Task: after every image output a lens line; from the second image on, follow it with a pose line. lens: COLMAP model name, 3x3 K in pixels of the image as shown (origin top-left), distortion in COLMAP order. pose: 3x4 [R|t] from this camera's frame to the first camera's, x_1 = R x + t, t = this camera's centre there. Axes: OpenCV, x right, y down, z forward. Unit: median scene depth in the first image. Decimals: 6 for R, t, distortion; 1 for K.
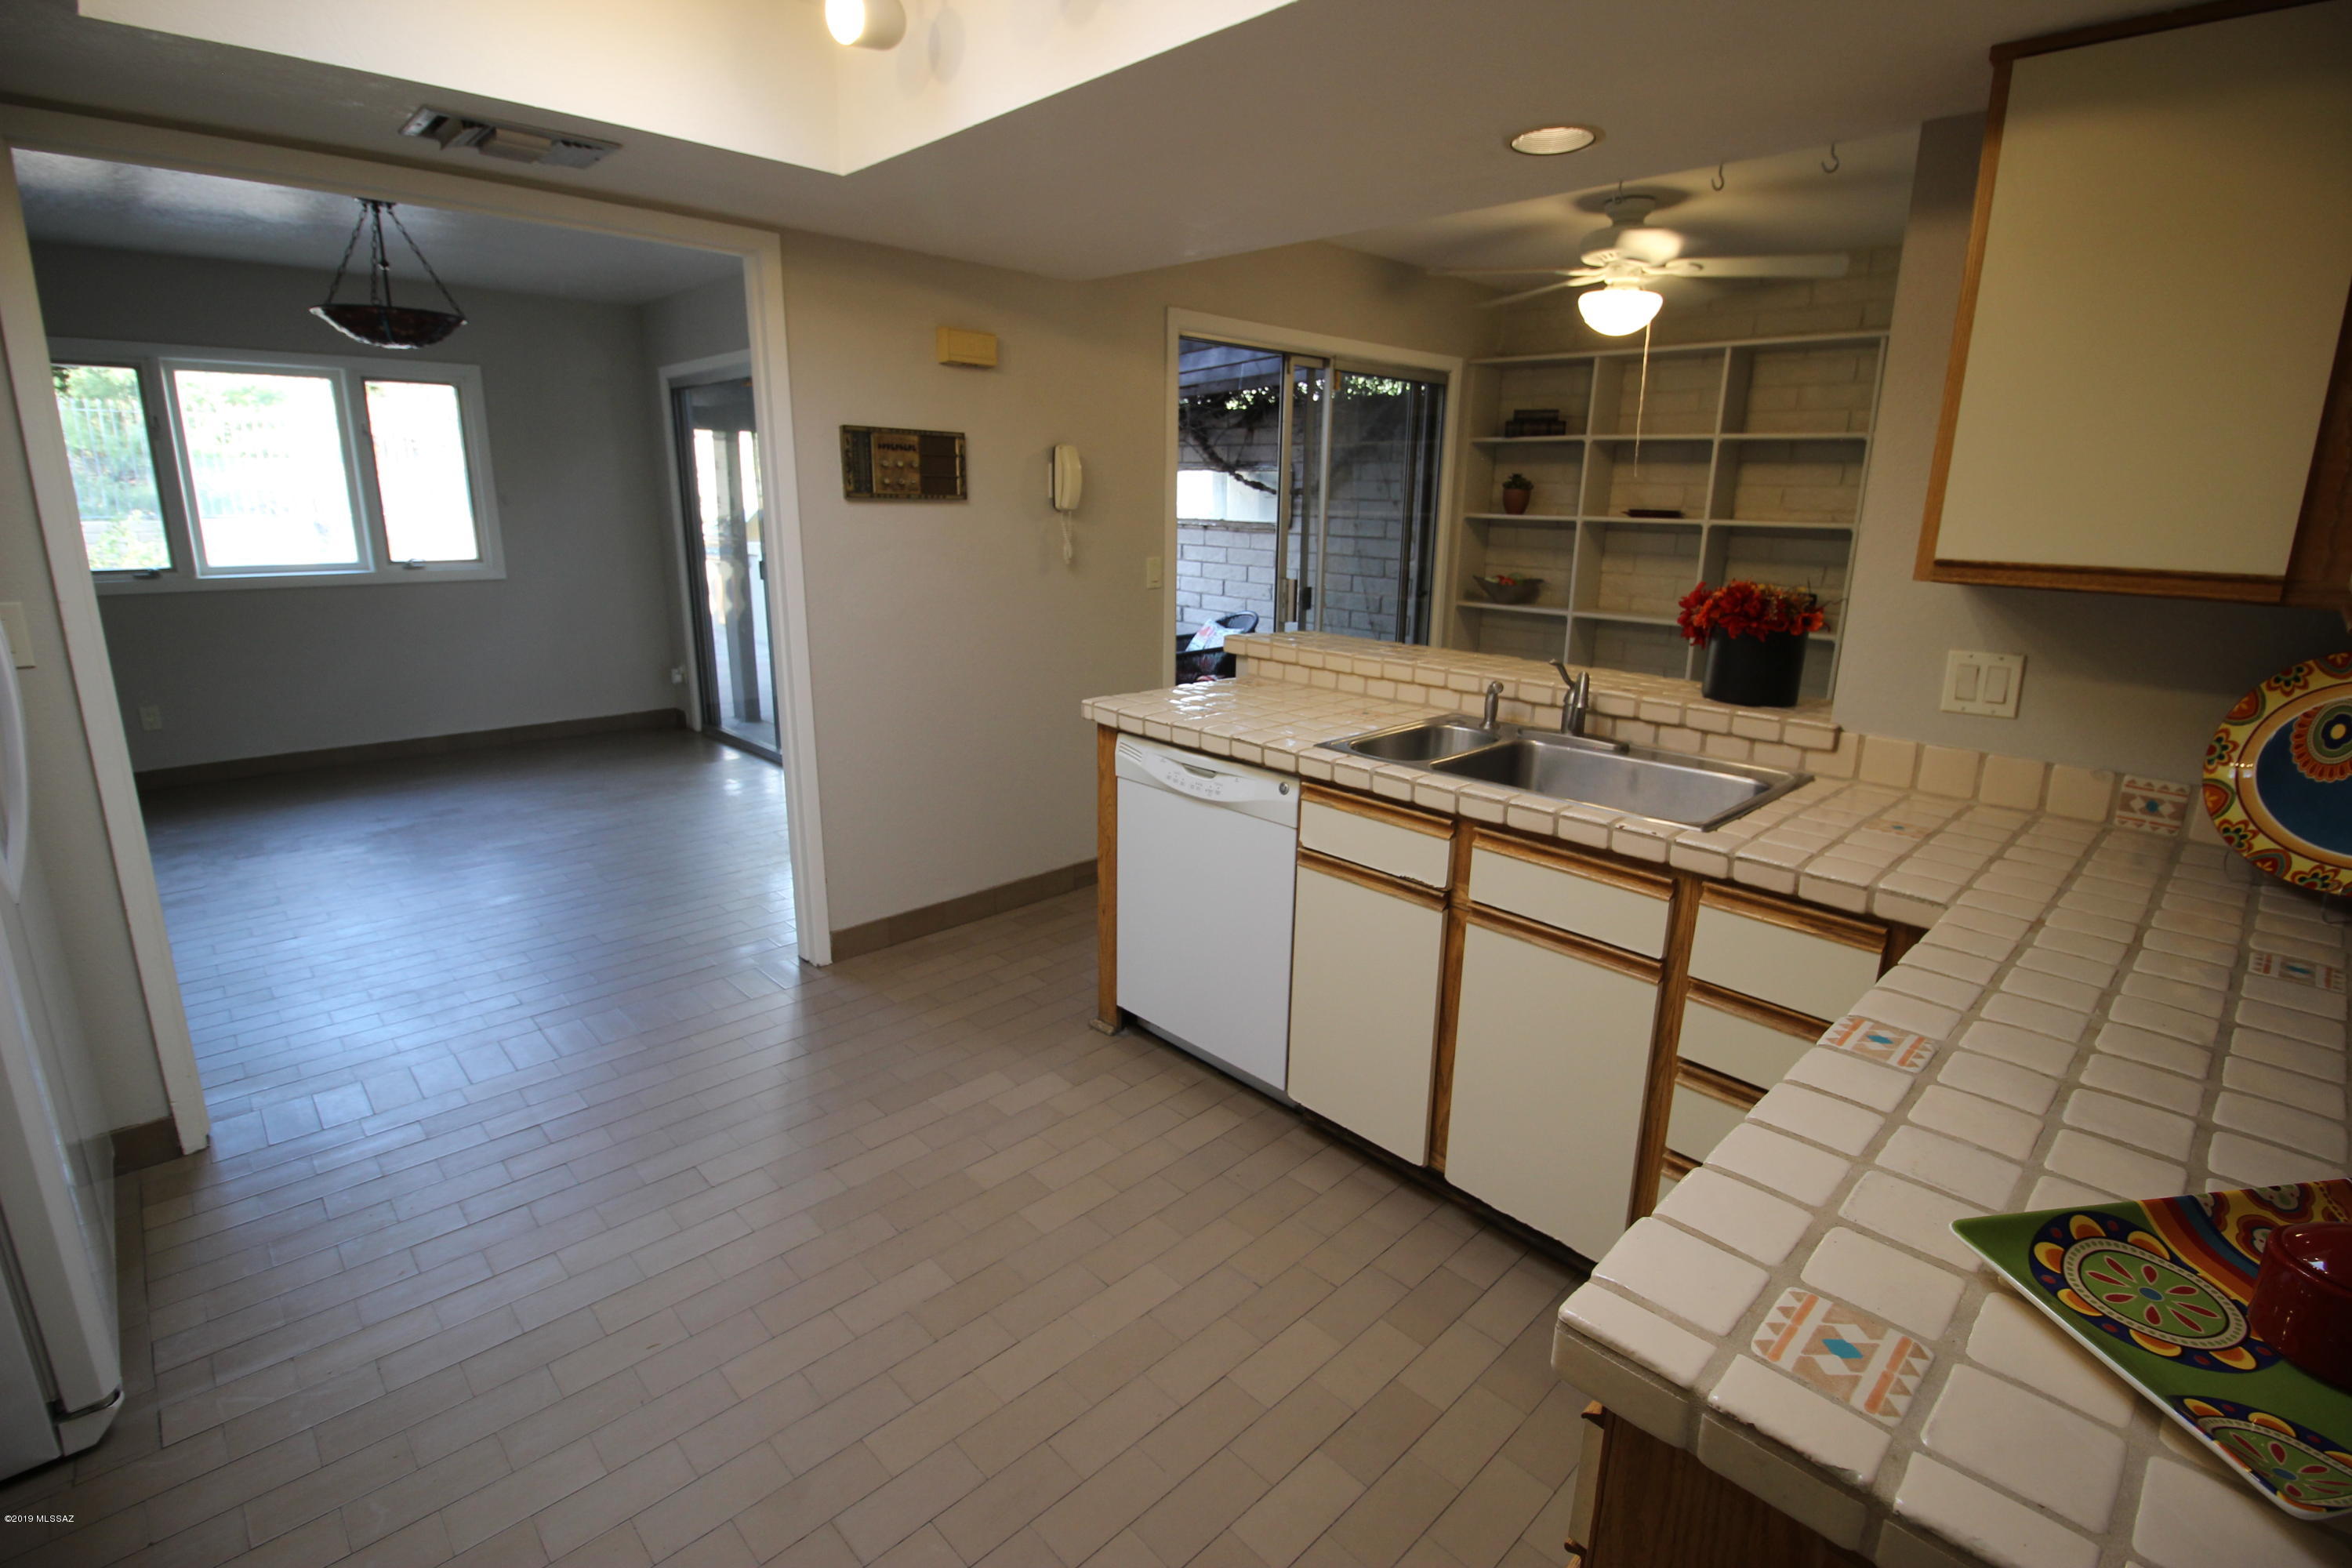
lens RADIAL K [[1075.3, 0, 1185.6], [0, 1075.3, 768.1], [0, 0, 1]] dist [-0.024970, -0.000014]
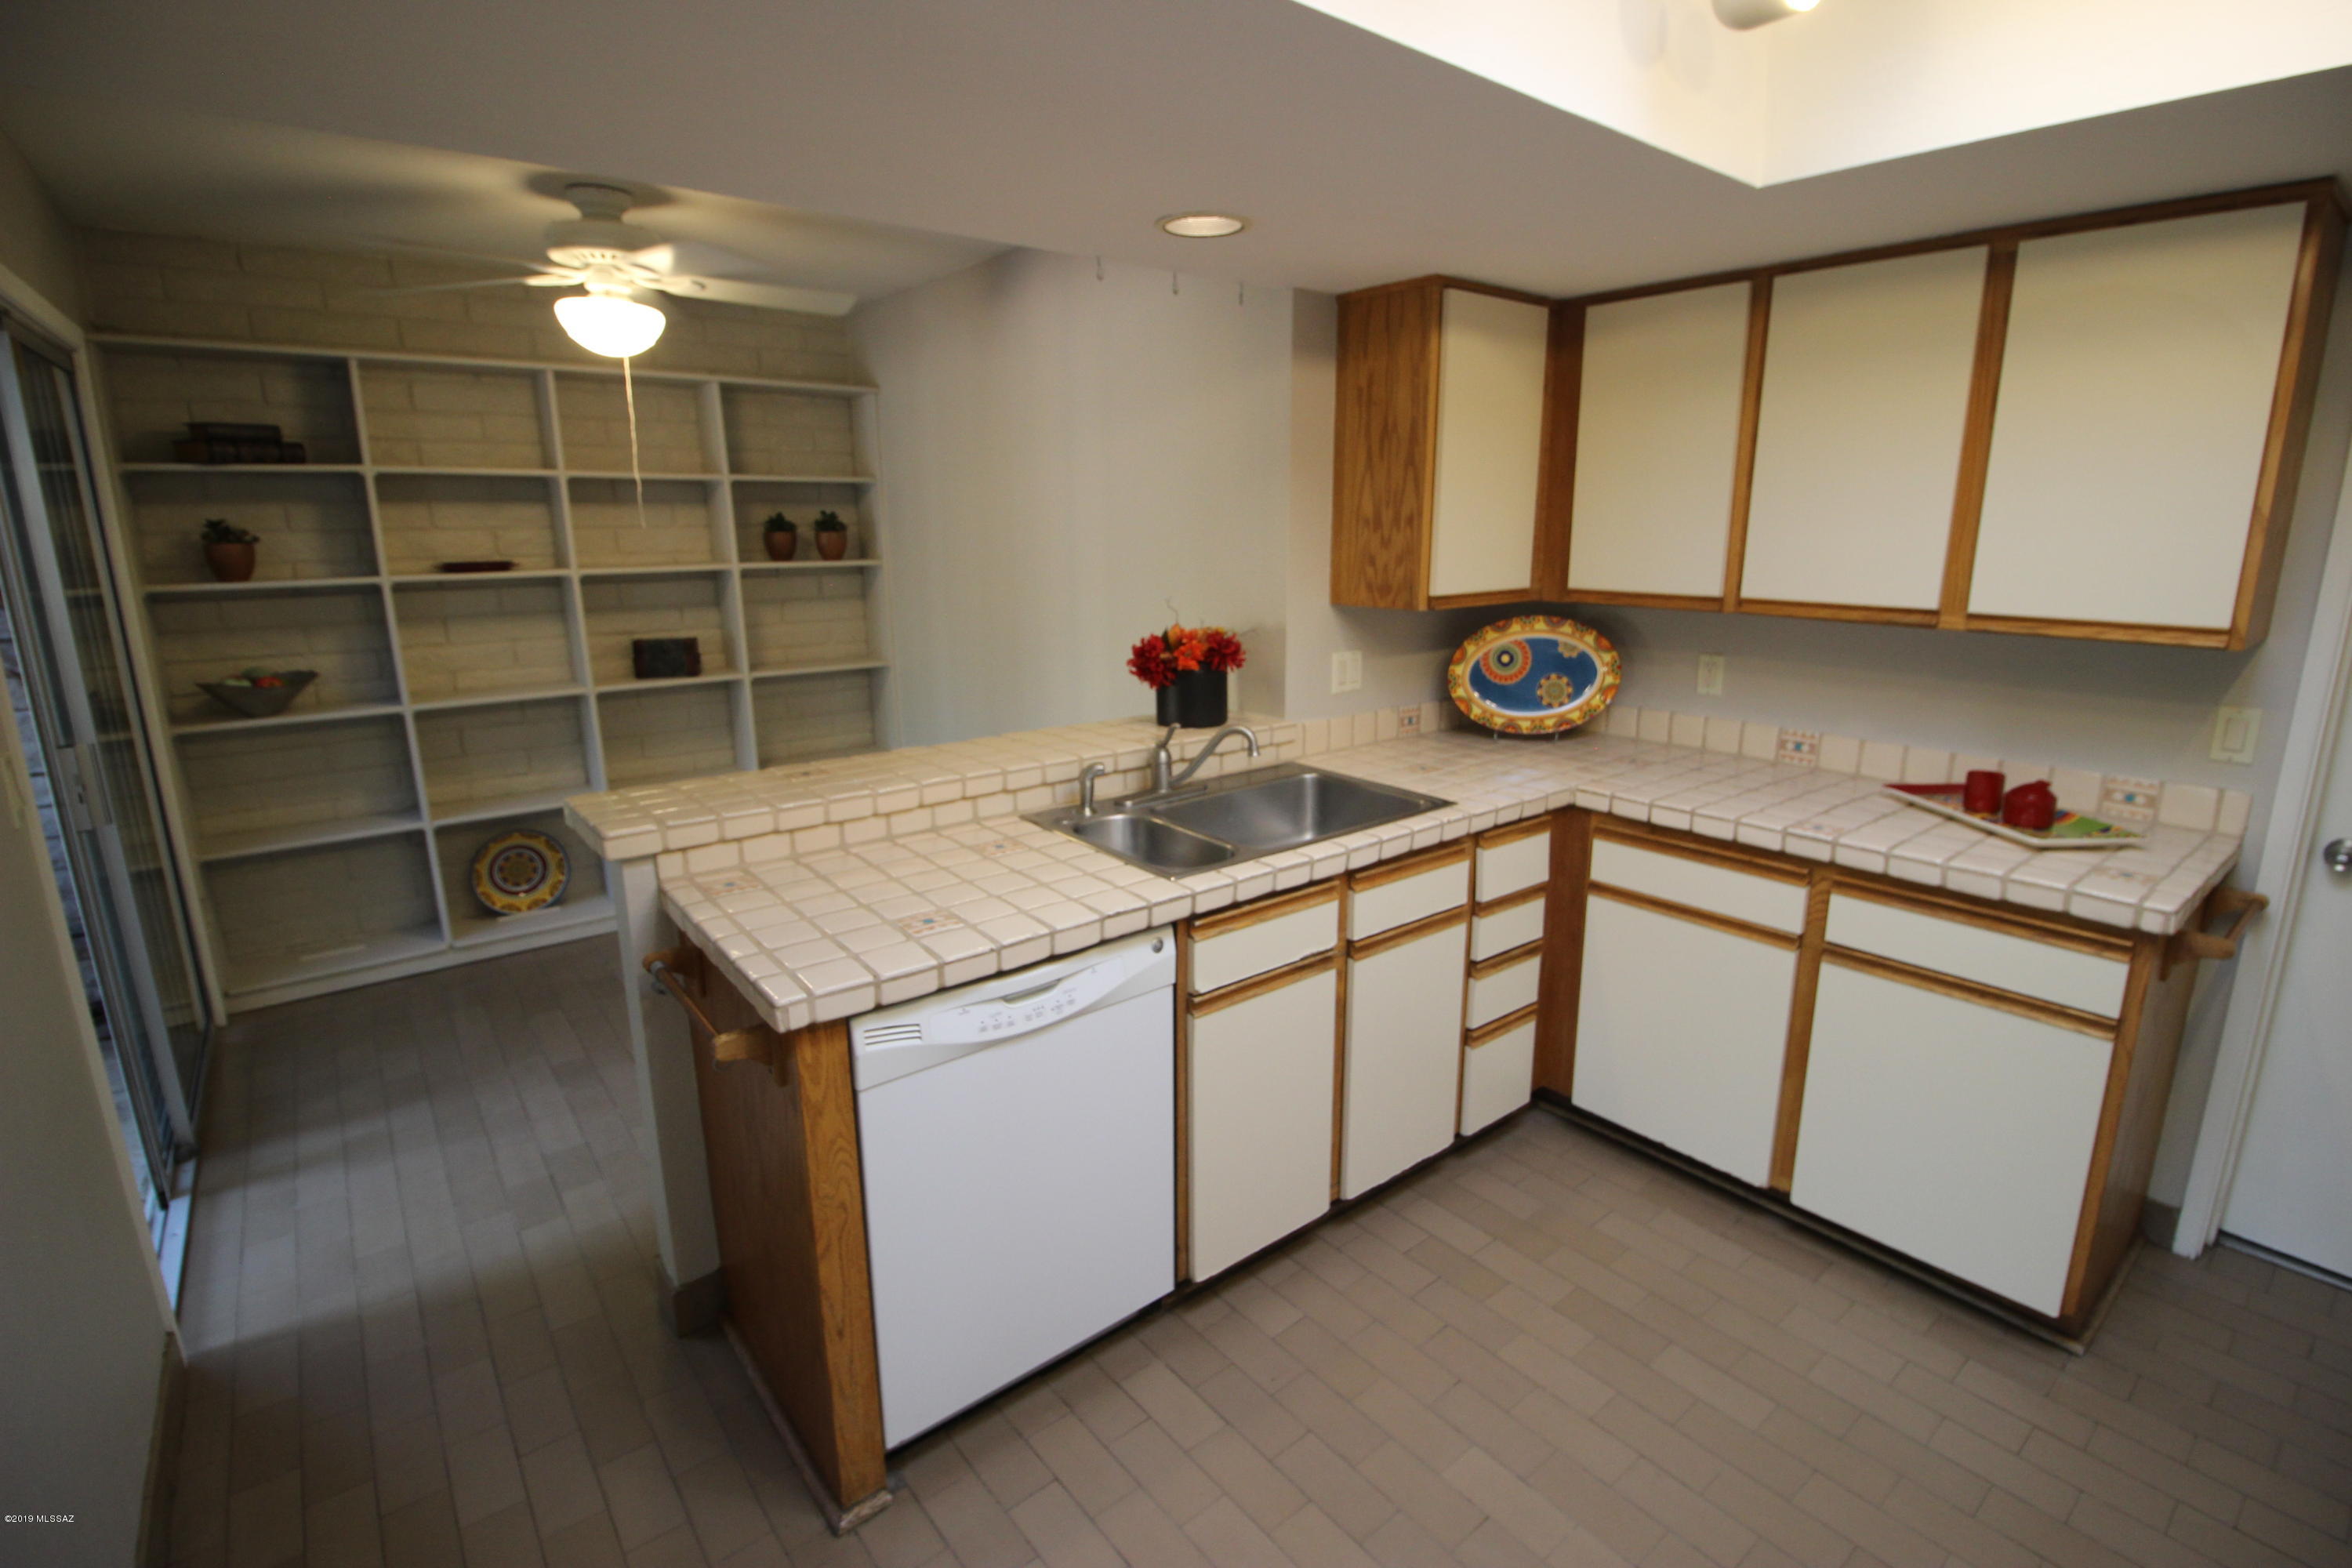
lens RADIAL K [[1101.3, 0, 1187.3], [0, 1101.3, 776.1], [0, 0, 1]] dist [-0.029149, -0.000301]
pose [[0.087926, -0.246560, 0.965131, -0.513780], [0.249744, 0.943394, 0.218255, -0.210776], [-0.964312, 0.221845, 0.144526, 0.638345]]
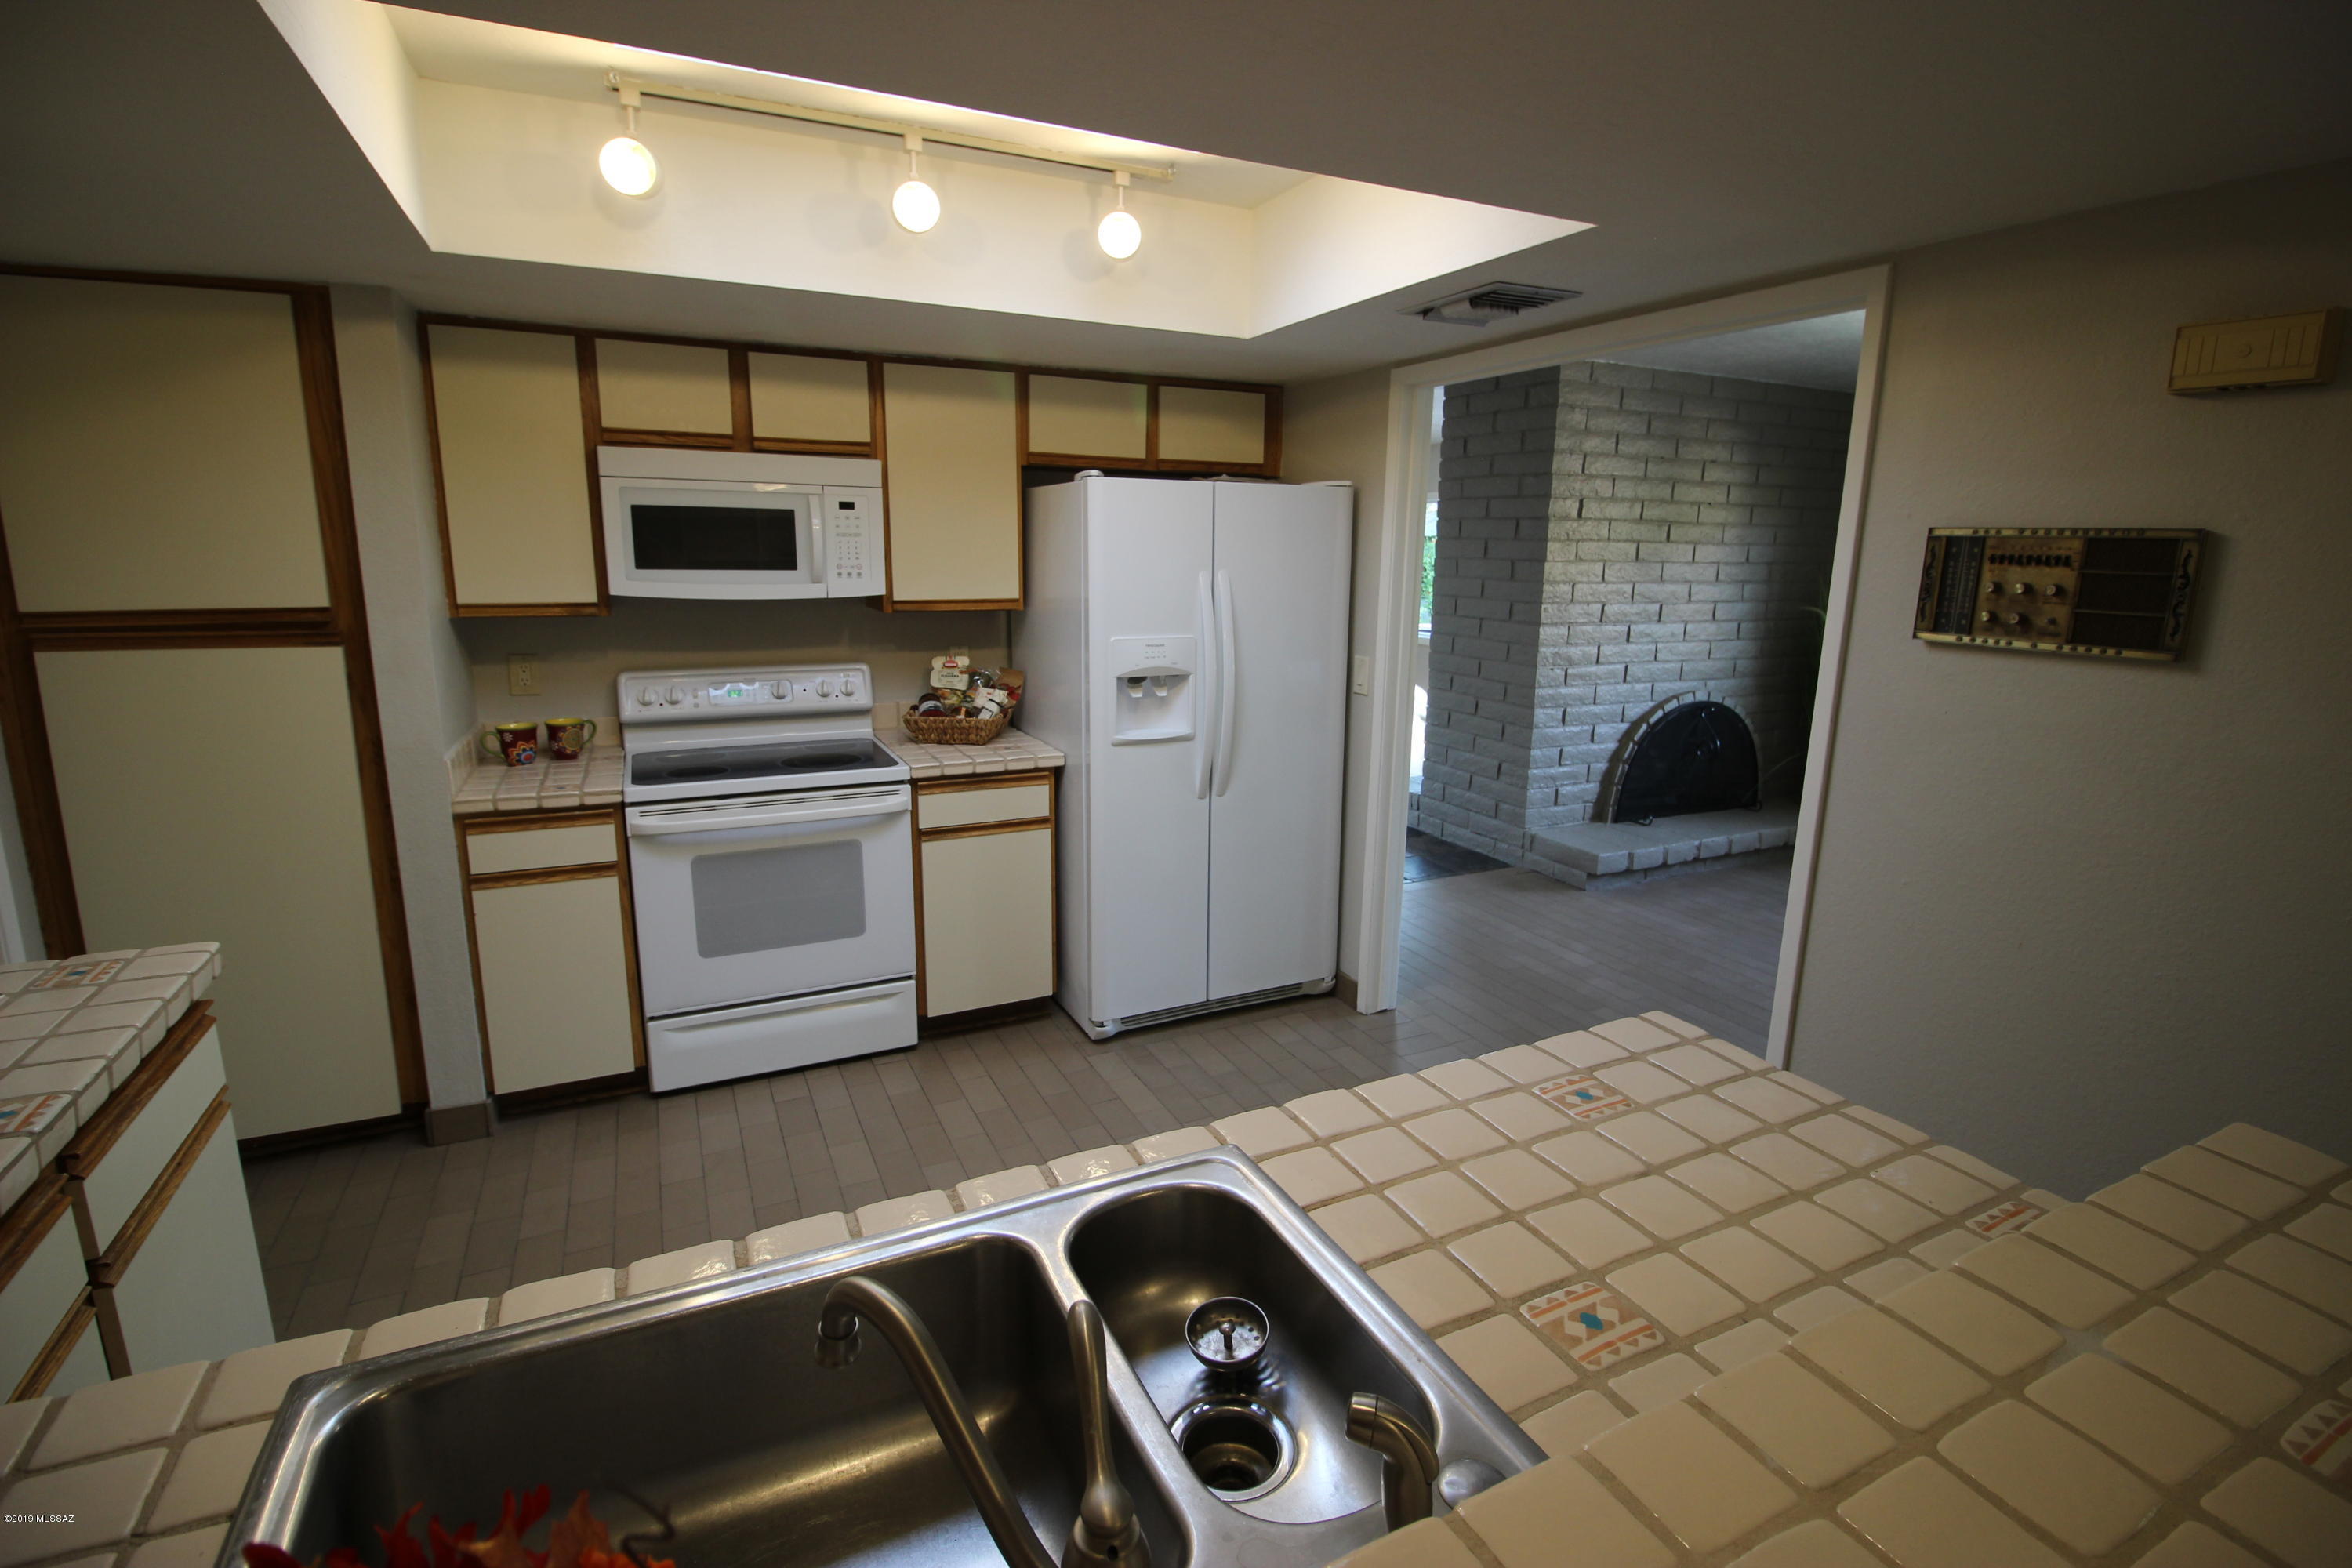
lens RADIAL K [[1075.3, 0, 1185.6], [0, 1075.3, 768.1], [0, 0, 1]] dist [-0.024970, -0.000014]
pose [[-0.306971, 0.172034, -0.936041, 0.417883], [-0.256095, 0.932319, 0.255336, -0.232039], [0.916615, 0.318096, -0.242138, 0.783244]]
